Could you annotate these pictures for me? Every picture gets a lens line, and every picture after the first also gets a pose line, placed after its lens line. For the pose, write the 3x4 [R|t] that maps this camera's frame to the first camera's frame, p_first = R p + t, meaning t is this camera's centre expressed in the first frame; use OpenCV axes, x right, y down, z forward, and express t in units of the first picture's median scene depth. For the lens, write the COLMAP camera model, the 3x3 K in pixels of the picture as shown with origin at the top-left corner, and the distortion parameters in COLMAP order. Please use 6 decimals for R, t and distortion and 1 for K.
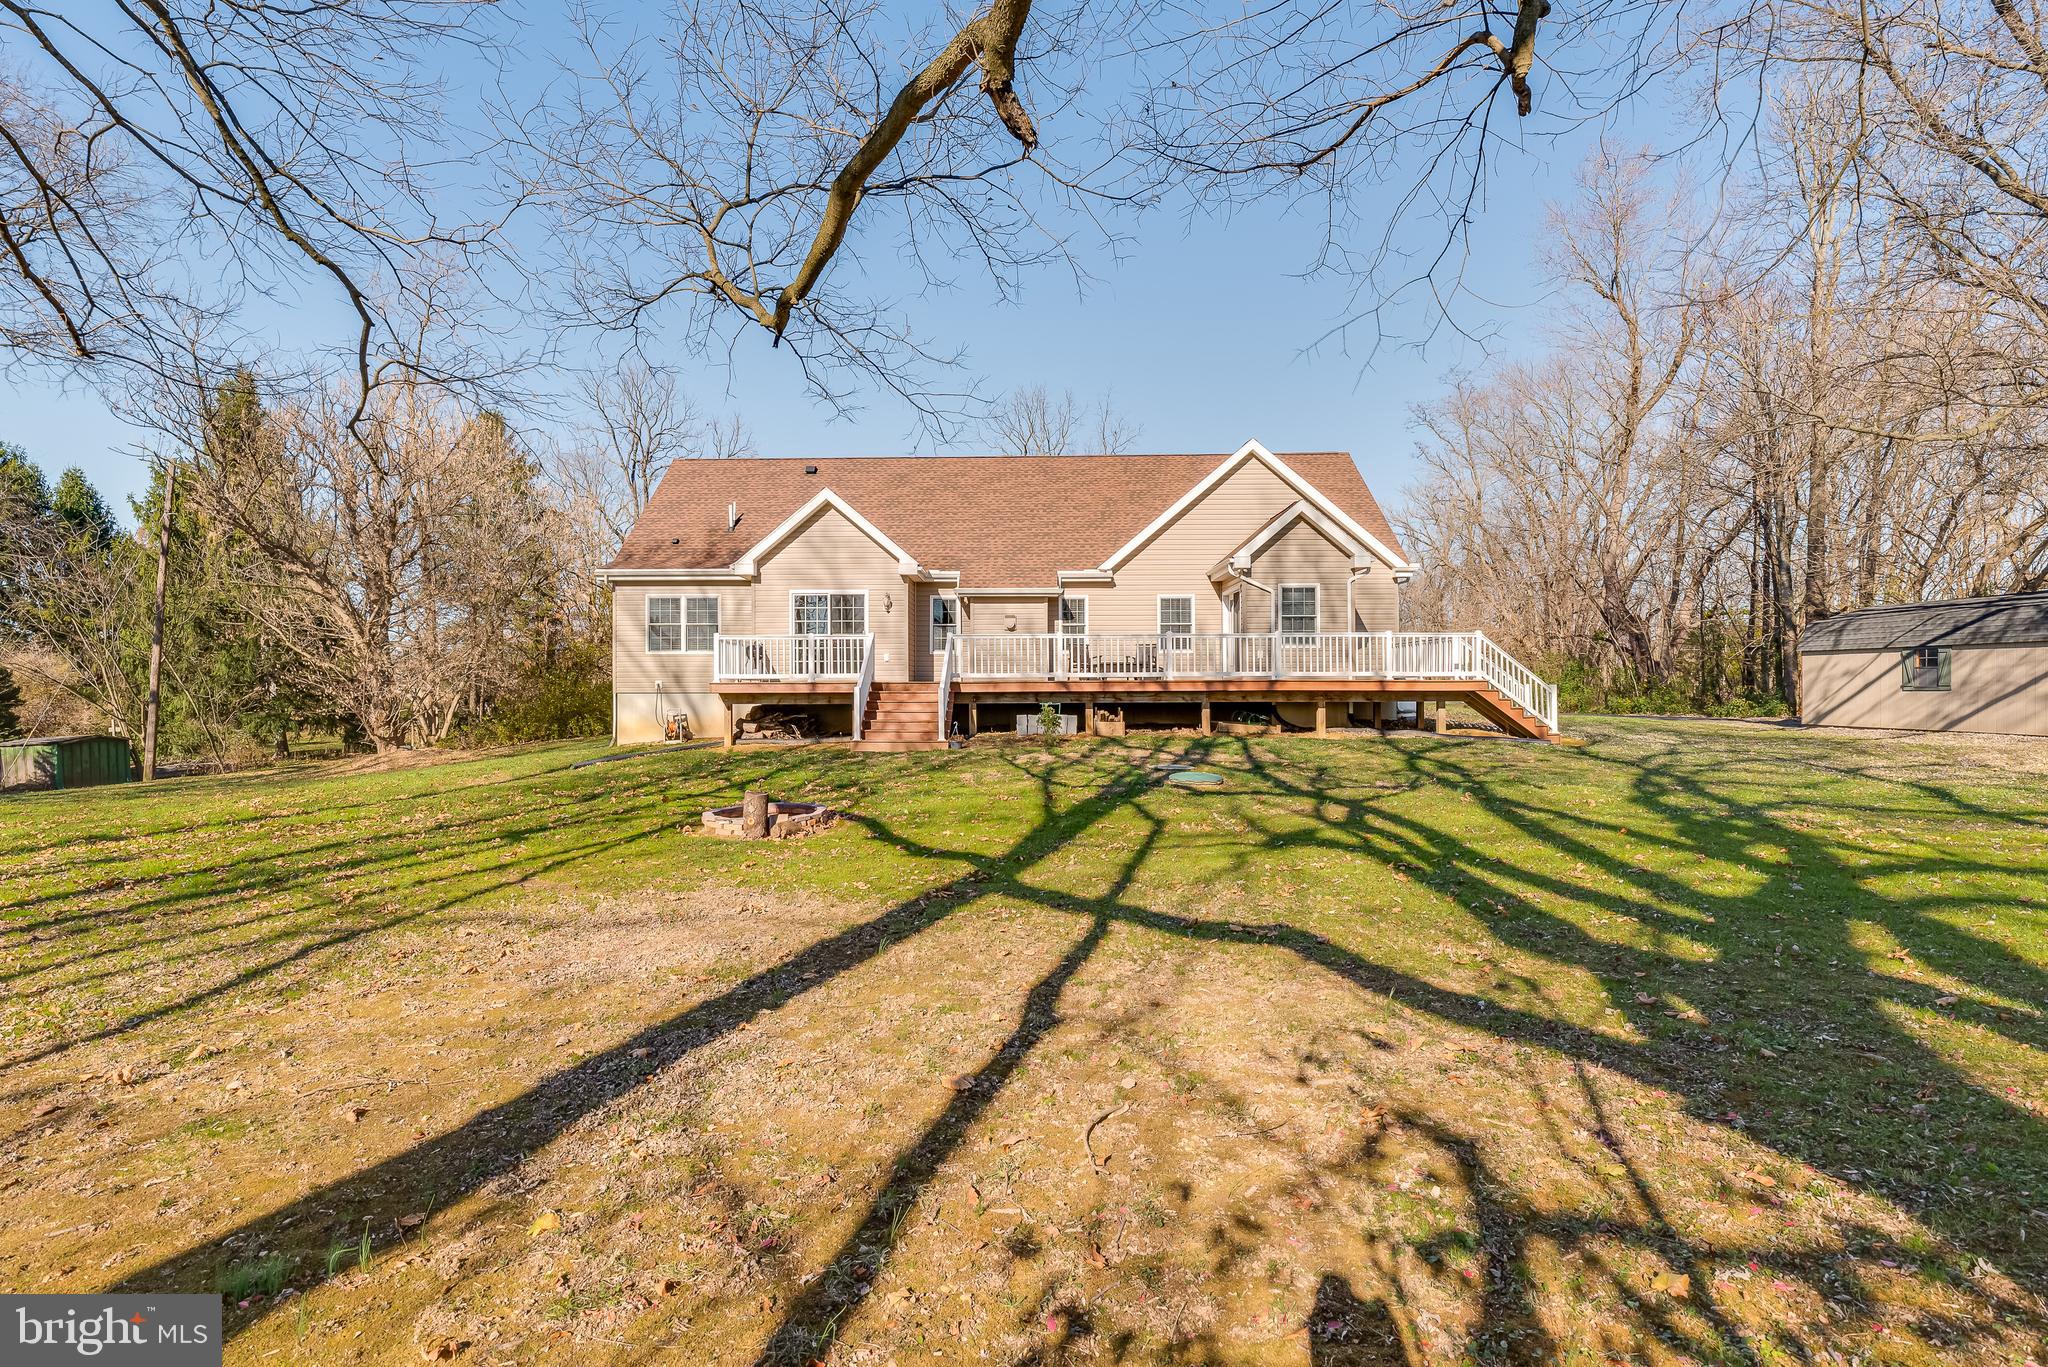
lens RADIAL K [[987.6, 0, 1024.0], [0, 987.6, 683.5], [0, 0, 1]] dist [-0.002043, -0.000177]
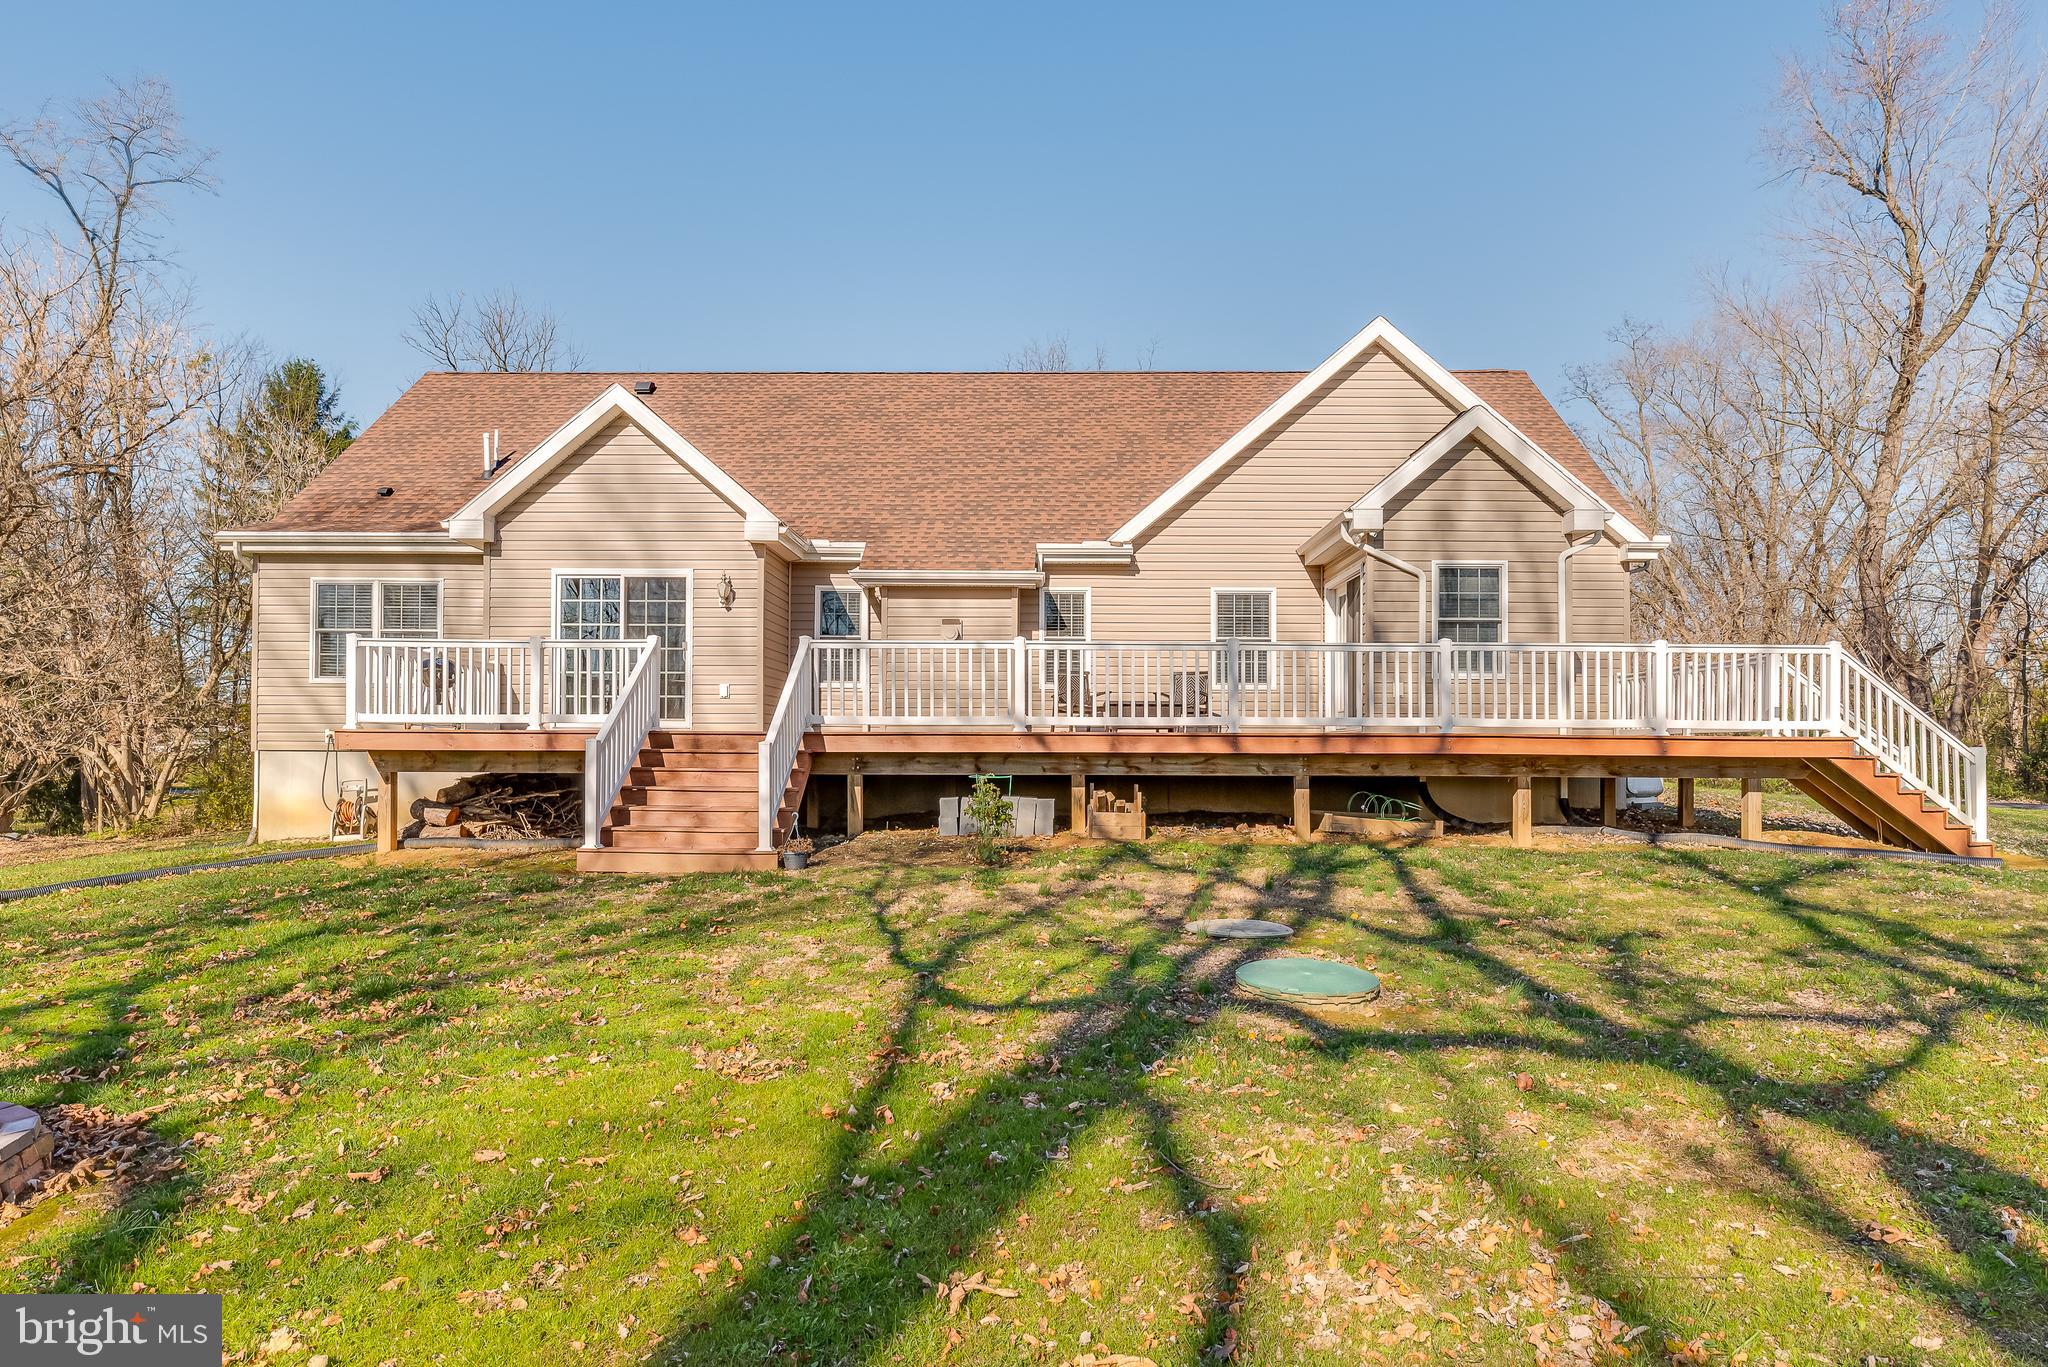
lens RADIAL K [[1195.5, 0, 1049.4], [0, 1195.5, 749.6], [0, 0, 1]] dist [-0.000331, -0.000285]
pose [[0.999957, 0.008267, 0.004220, 0.044748], [-0.008270, 0.999966, 0.000578, 0.005706], [-0.004216, -0.000613, 0.999991, 0.353816]]
